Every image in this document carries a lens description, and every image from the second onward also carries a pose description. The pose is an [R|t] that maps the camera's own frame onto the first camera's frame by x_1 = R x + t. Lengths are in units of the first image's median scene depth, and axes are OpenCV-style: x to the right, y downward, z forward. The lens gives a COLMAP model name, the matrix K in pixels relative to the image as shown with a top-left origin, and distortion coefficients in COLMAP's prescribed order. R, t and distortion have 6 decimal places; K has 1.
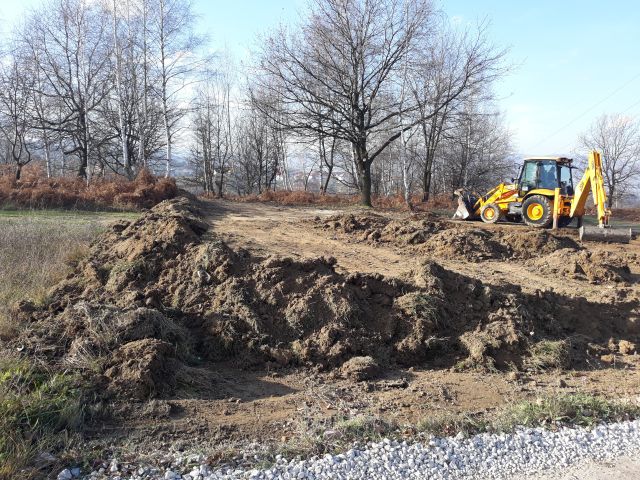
lens RADIAL K [[503.8, 0, 320.0], [0, 503.8, 240.0], [0, 0, 1]] dist [0.000804, -0.001652]
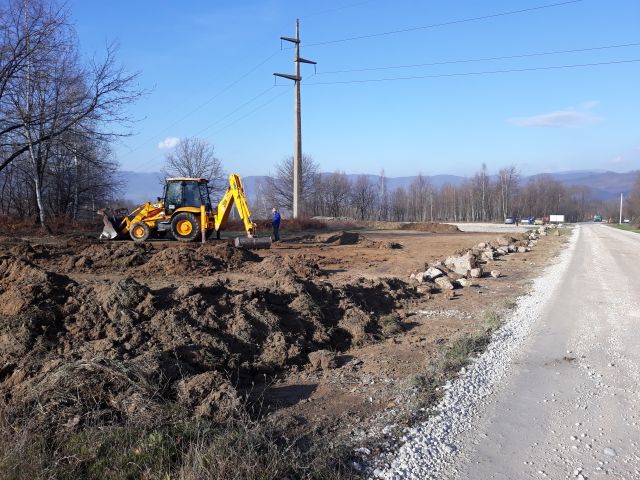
lens RADIAL K [[503.8, 0, 320.0], [0, 503.8, 240.0], [0, 0, 1]] dist [0.000804, -0.001652]
pose [[0.708777, -0.071387, 0.701811, -0.134553], [0.094810, 0.995480, 0.005507, -0.007820], [-0.699032, 0.062636, 0.712342, 0.019367]]
